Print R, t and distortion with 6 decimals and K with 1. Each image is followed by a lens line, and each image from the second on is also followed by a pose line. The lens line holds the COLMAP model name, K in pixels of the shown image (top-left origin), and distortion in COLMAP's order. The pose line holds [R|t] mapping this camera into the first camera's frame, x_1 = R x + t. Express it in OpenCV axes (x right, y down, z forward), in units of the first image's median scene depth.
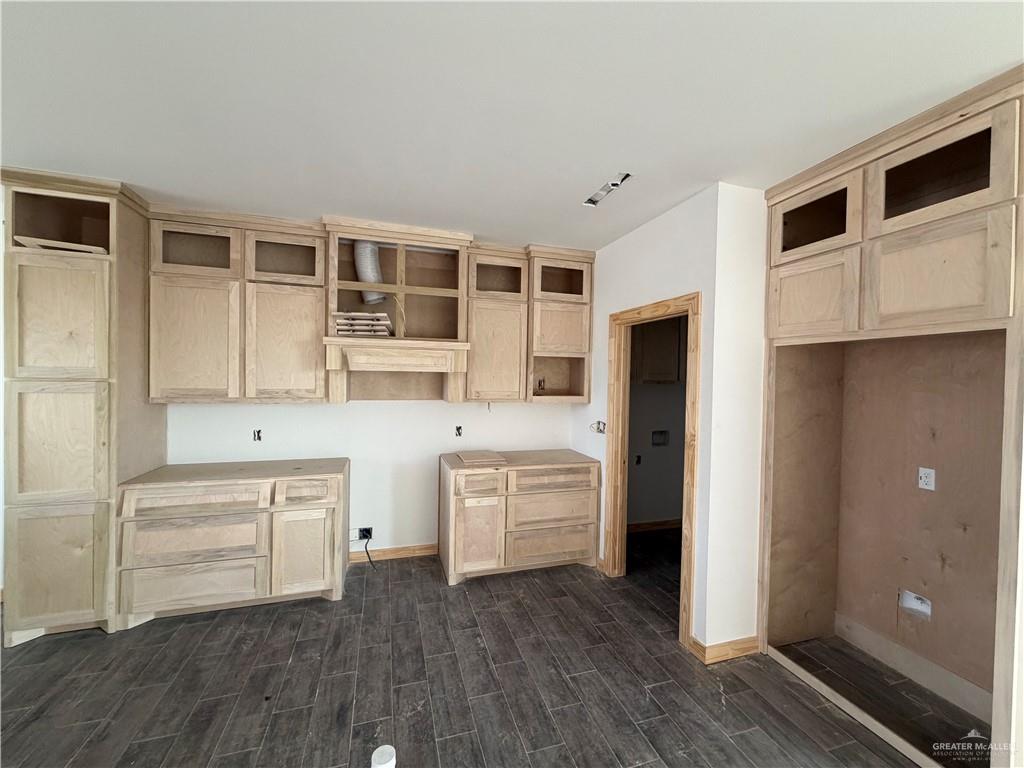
lens RADIAL K [[408.5, 0, 508.9], [0, 408.5, 383.1], [0, 0, 1]] dist [-0.000911, -0.000353]
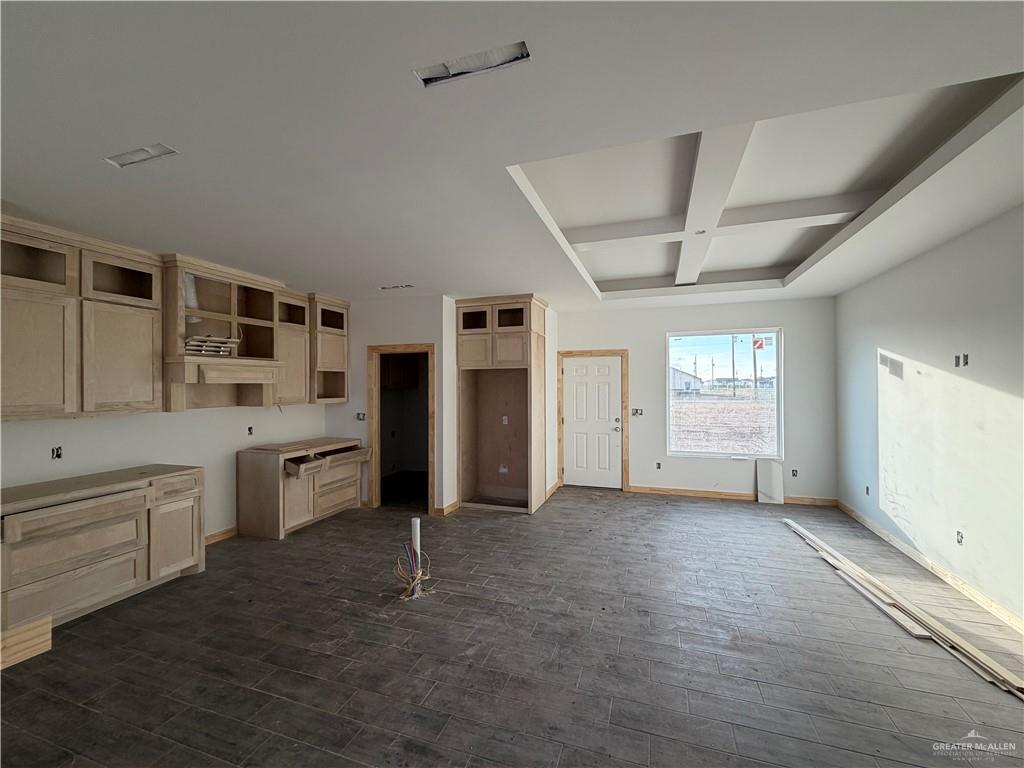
lens RADIAL K [[408.5, 0, 508.9], [0, 408.5, 383.1], [0, 0, 1]] dist [-0.000911, -0.000353]
pose [[0.600802, -0.017494, 0.799207, -0.788596], [0.028071, 0.999606, 0.000778, -0.006834], [-0.798905, 0.021967, 0.601056, -0.454244]]
